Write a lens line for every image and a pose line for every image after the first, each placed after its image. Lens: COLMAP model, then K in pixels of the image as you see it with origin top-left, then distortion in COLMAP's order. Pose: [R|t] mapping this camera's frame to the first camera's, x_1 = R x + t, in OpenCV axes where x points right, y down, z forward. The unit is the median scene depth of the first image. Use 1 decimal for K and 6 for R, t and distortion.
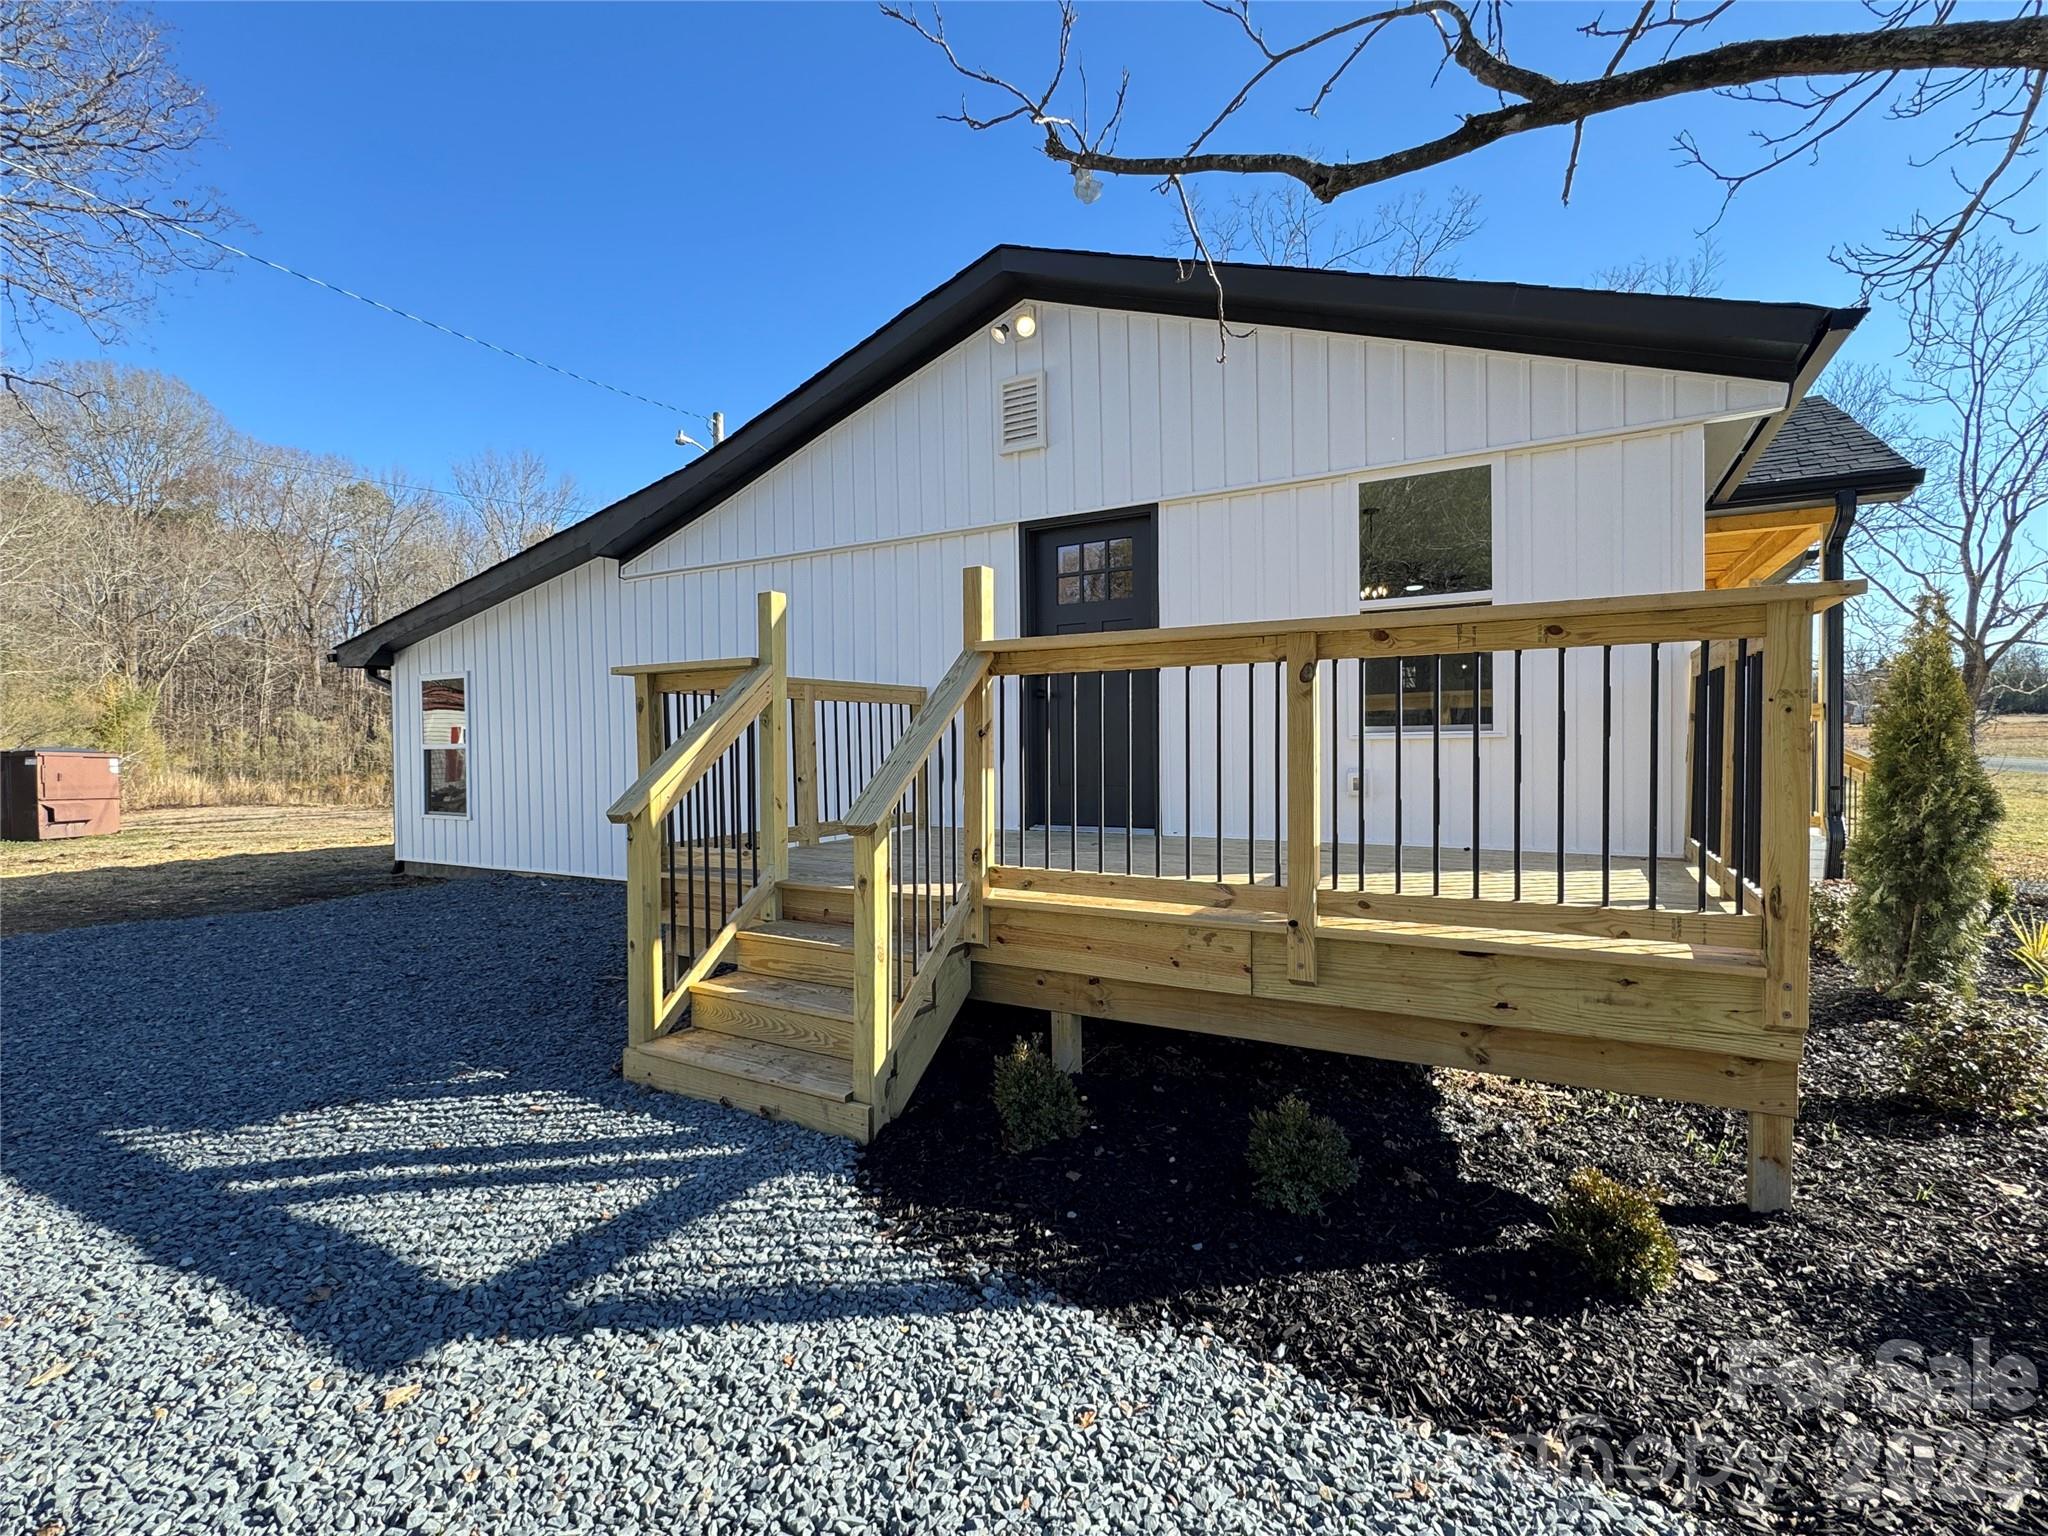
lens RADIAL K [[945.4, 0, 1011.3], [0, 945.4, 761.3], [0, 0, 1]] dist [-0.000550, -0.000947]
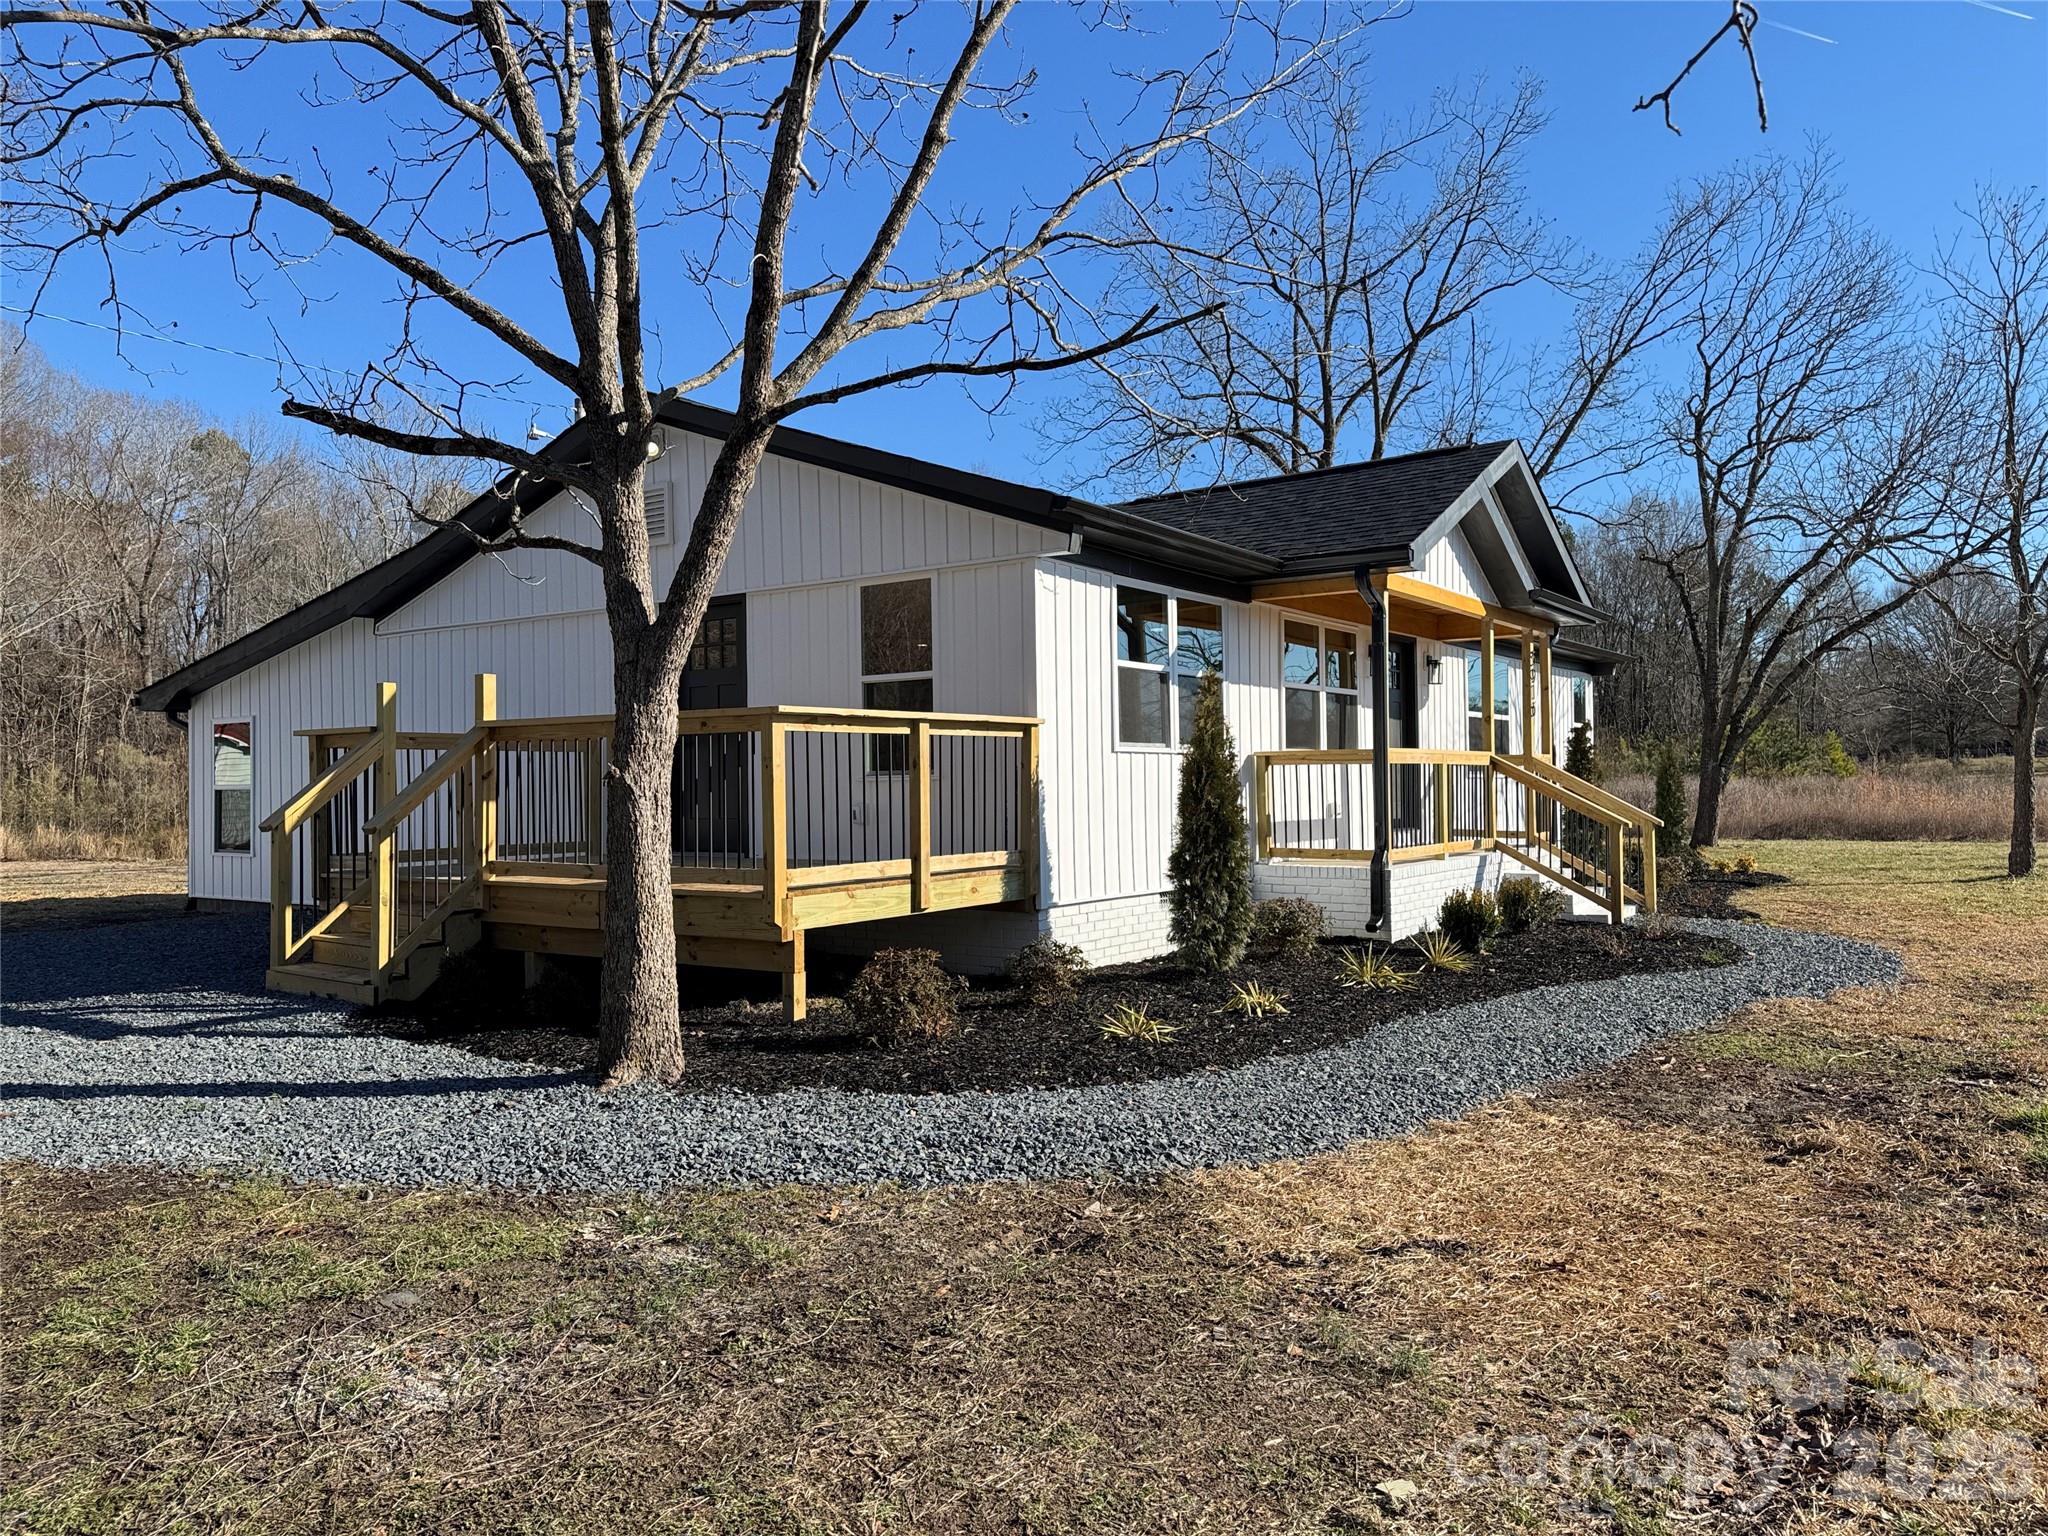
lens RADIAL K [[1425.9, 0, 1019.8], [0, 1425.9, 790.0], [0, 0, 1]] dist [0.007726, -0.019570]
pose [[0.996174, 0.005335, -0.087225, 0.492095], [-0.007024, 0.999794, -0.019067, 0.013986], [0.087105, 0.019607, 0.996006, -0.602763]]
